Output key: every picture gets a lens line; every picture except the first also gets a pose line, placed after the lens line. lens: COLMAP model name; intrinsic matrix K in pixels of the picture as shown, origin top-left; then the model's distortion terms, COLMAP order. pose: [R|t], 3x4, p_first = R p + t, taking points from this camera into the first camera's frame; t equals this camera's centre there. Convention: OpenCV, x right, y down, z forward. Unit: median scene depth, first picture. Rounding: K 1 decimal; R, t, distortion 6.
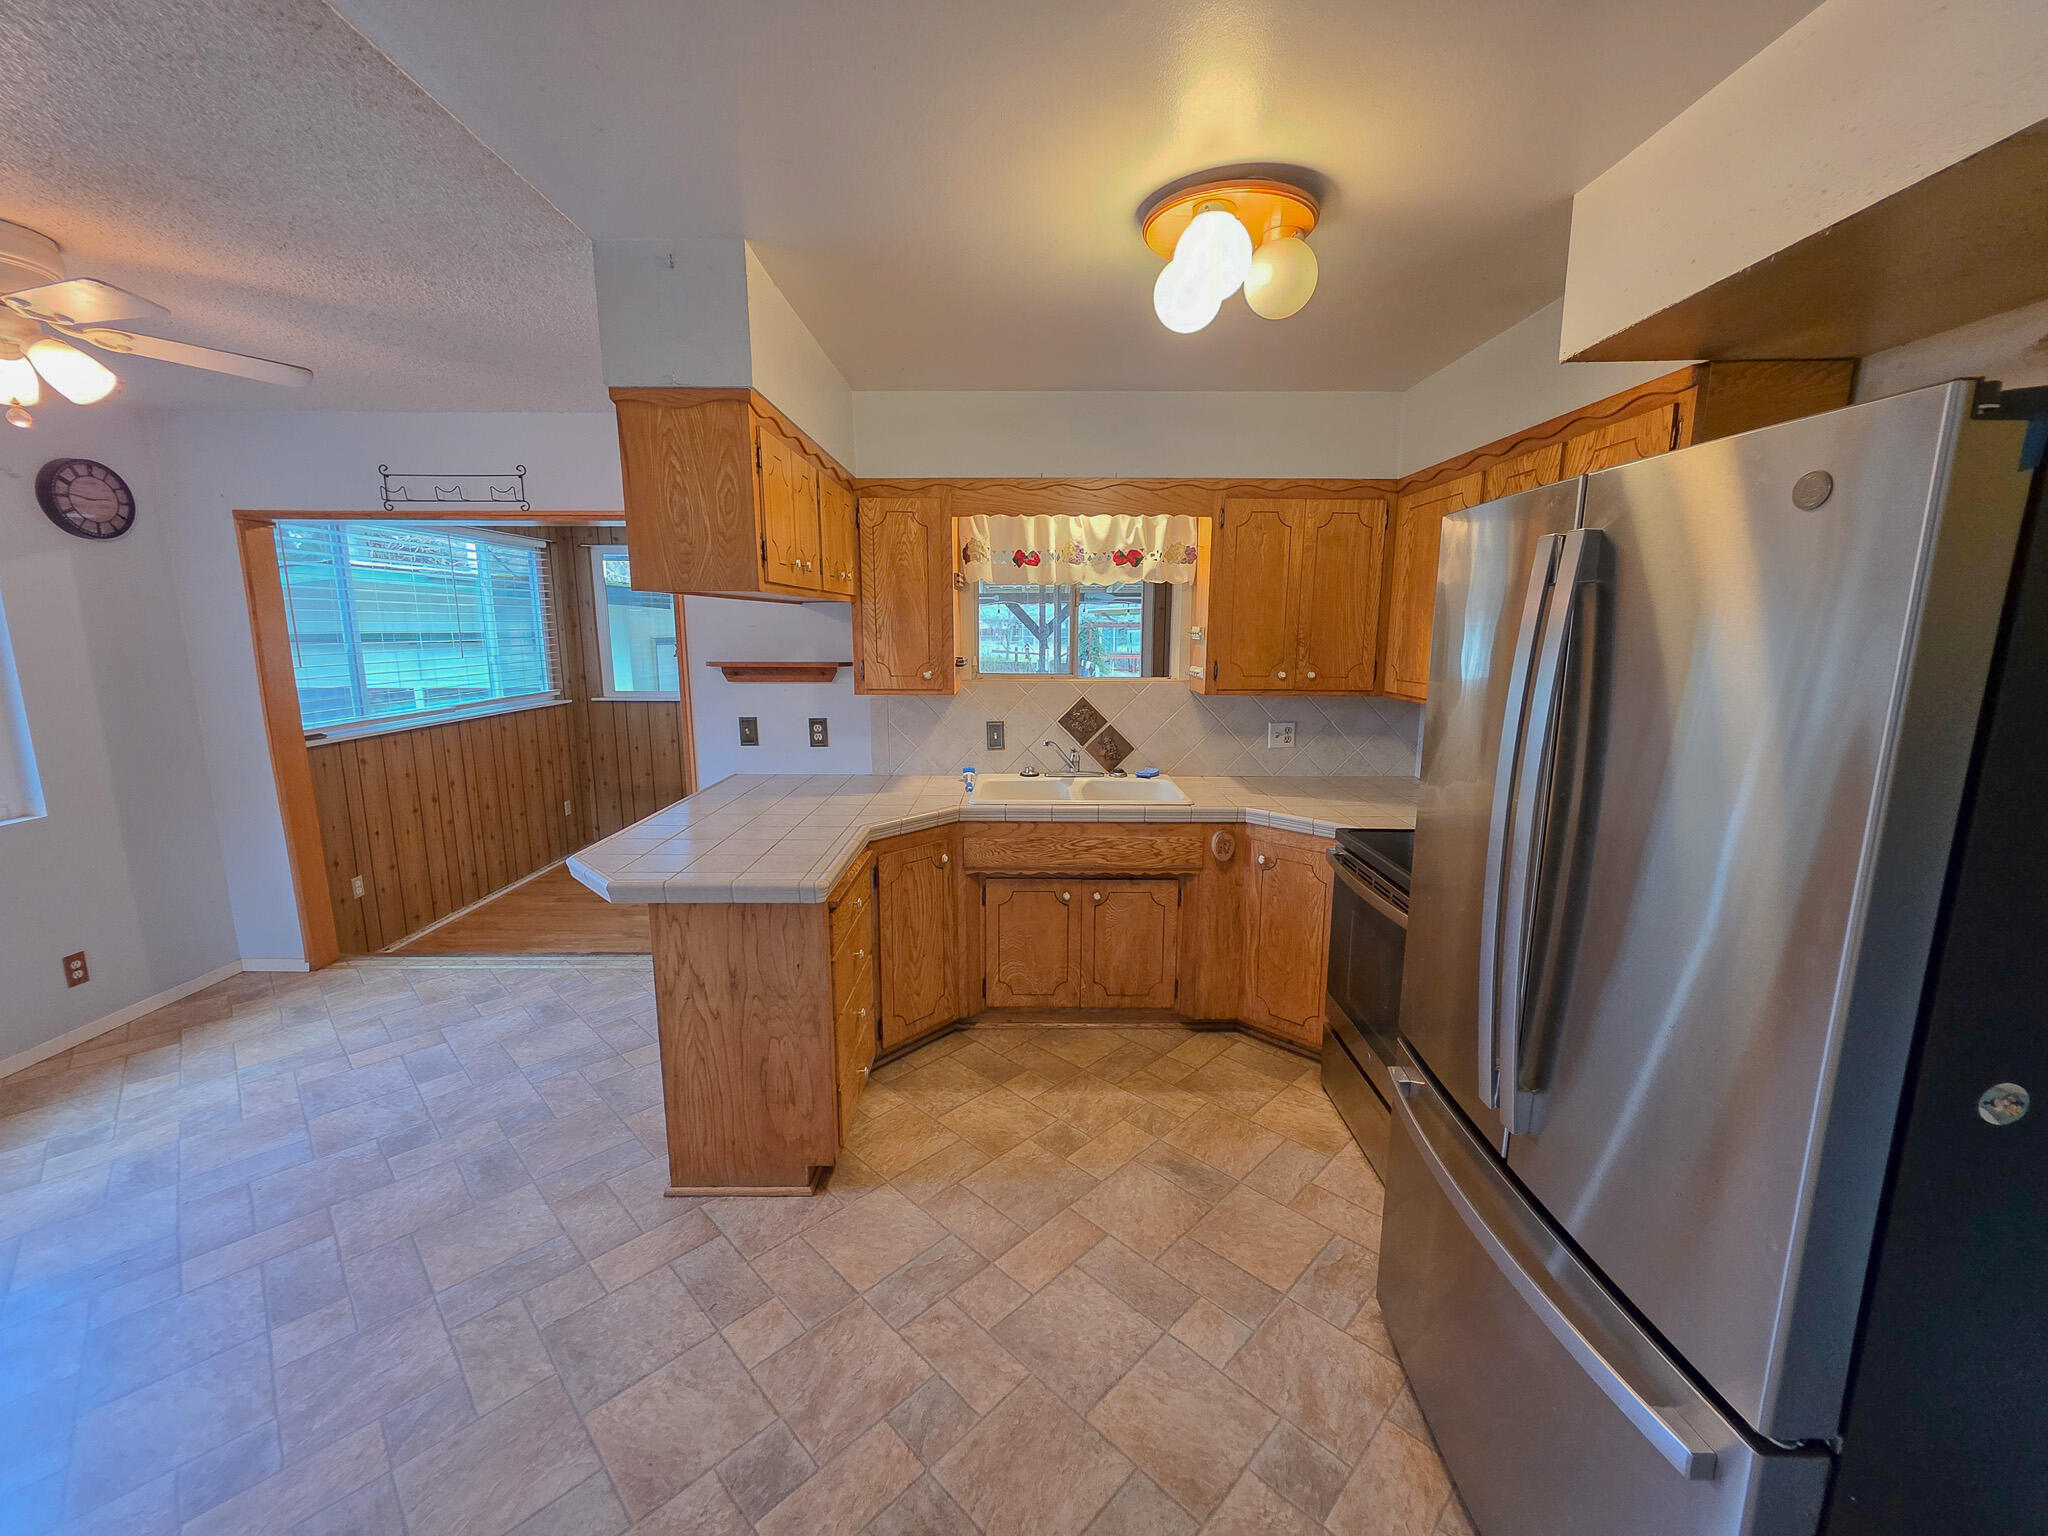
lens RADIAL K [[852.8, 0, 1030.1], [0, 852.8, 766.0], [0, 0, 1]] dist [0.004238, -0.000360]
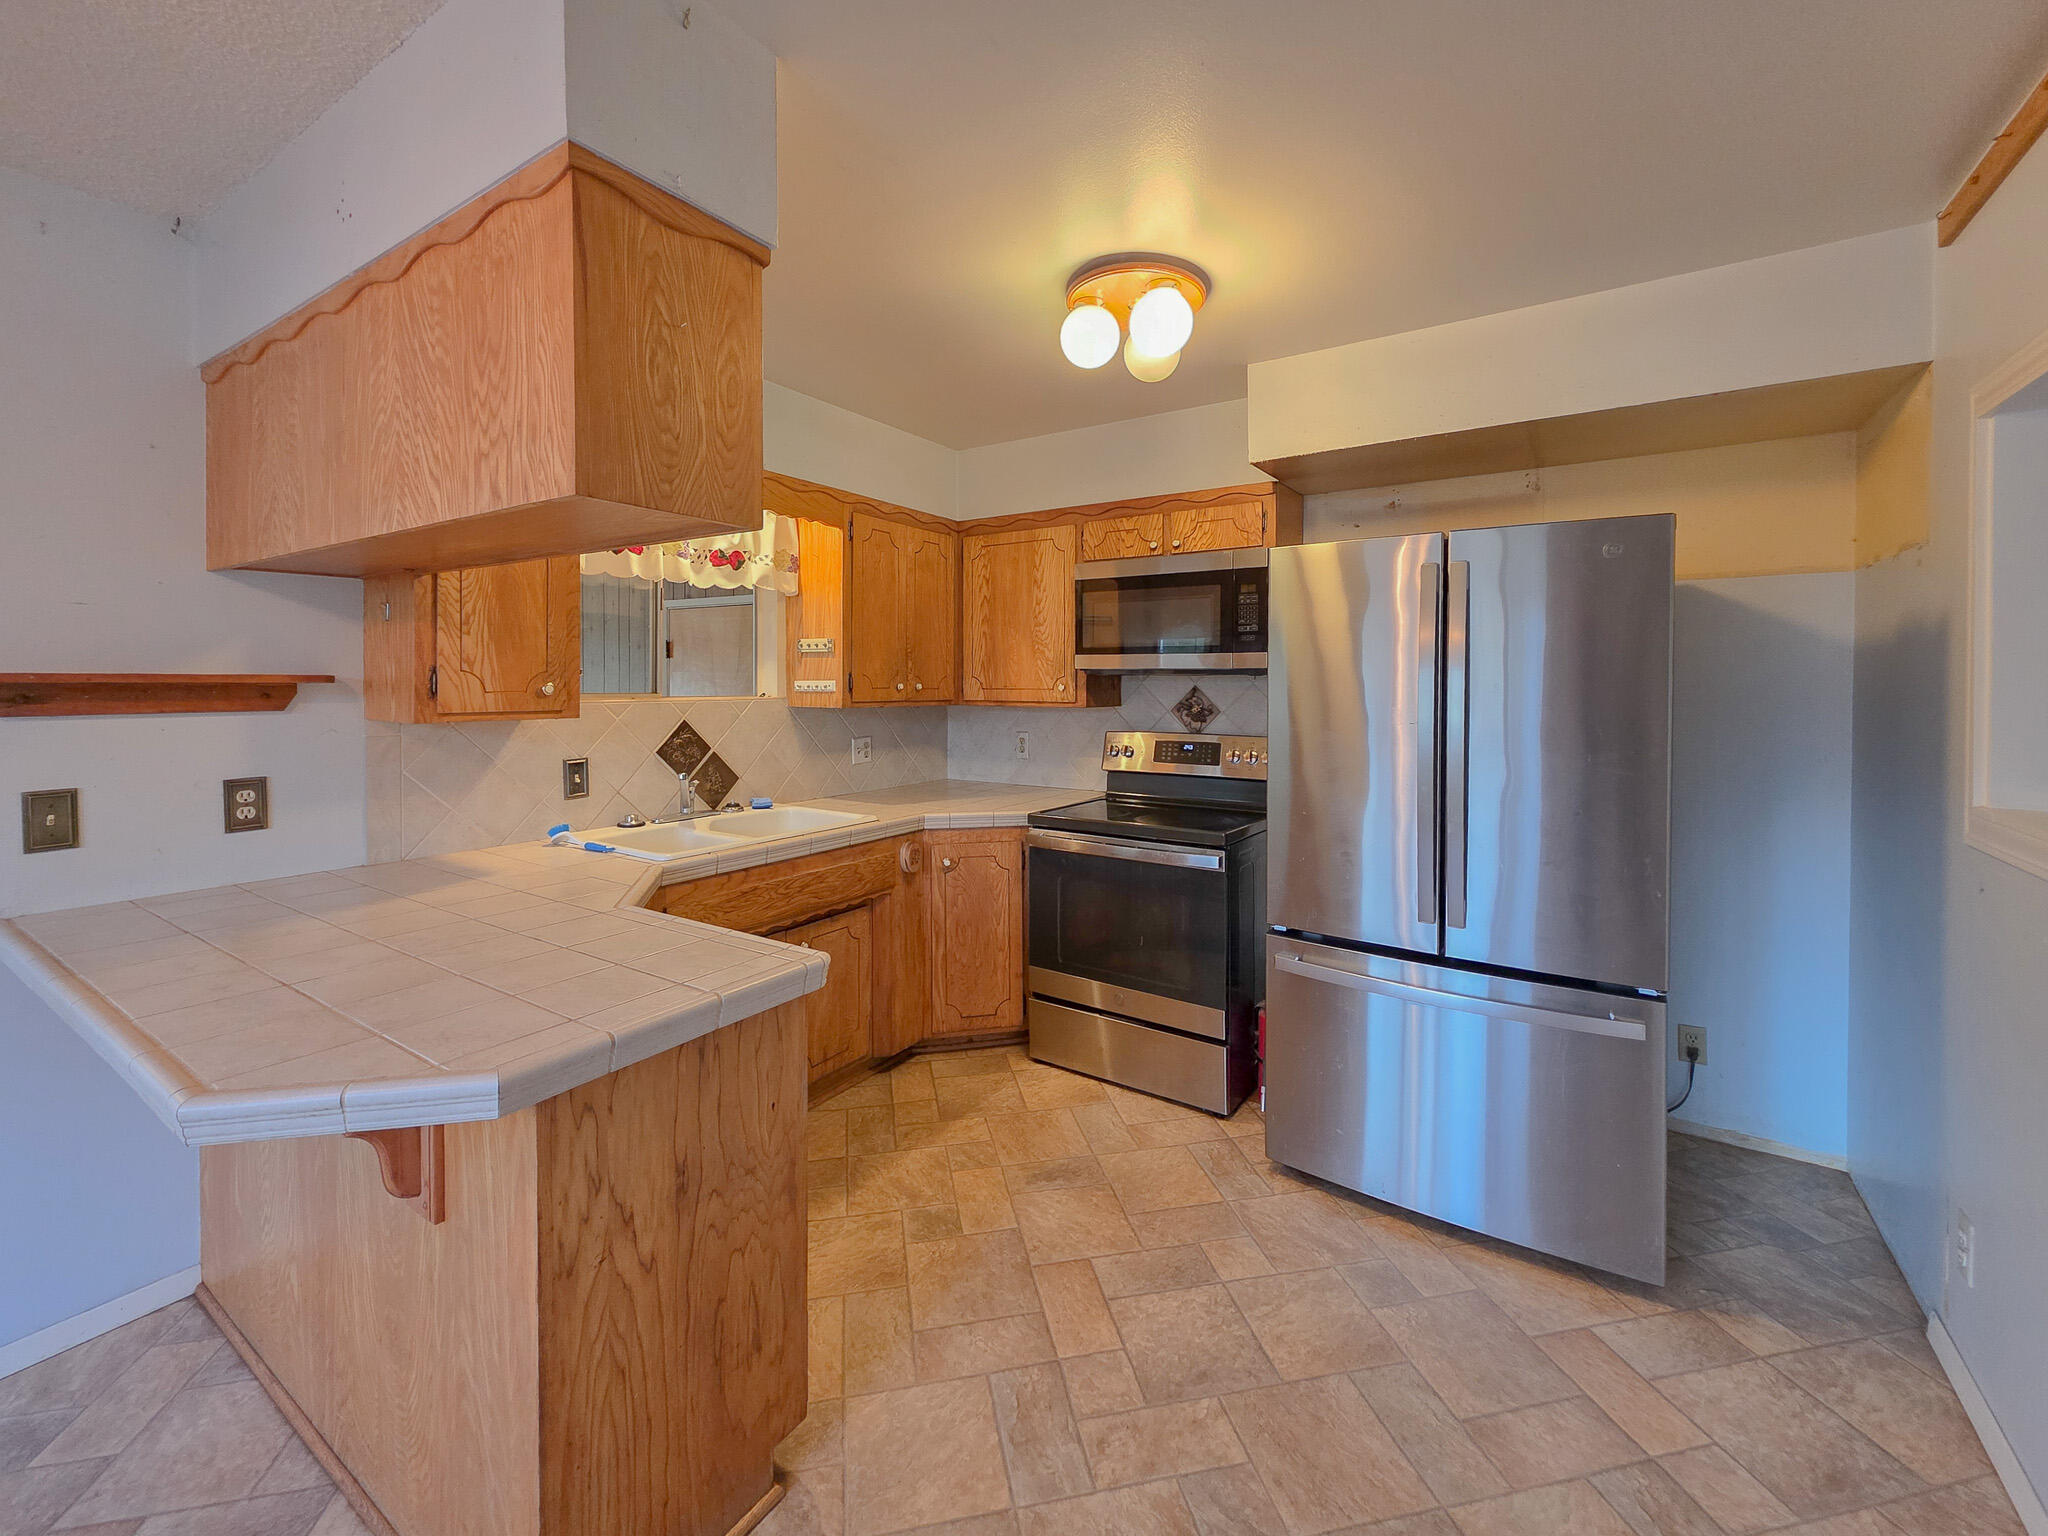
lens RADIAL K [[852.8, 0, 1063.7], [0, 852.8, 681.5], [0, 0, 1]] dist [0.004238, -0.000360]
pose [[0.527667, -0.001538, 0.849450, -0.490926], [0.140062, 0.986469, -0.085218, 0.003131], [-0.837825, 0.163942, 0.520742, 0.300750]]
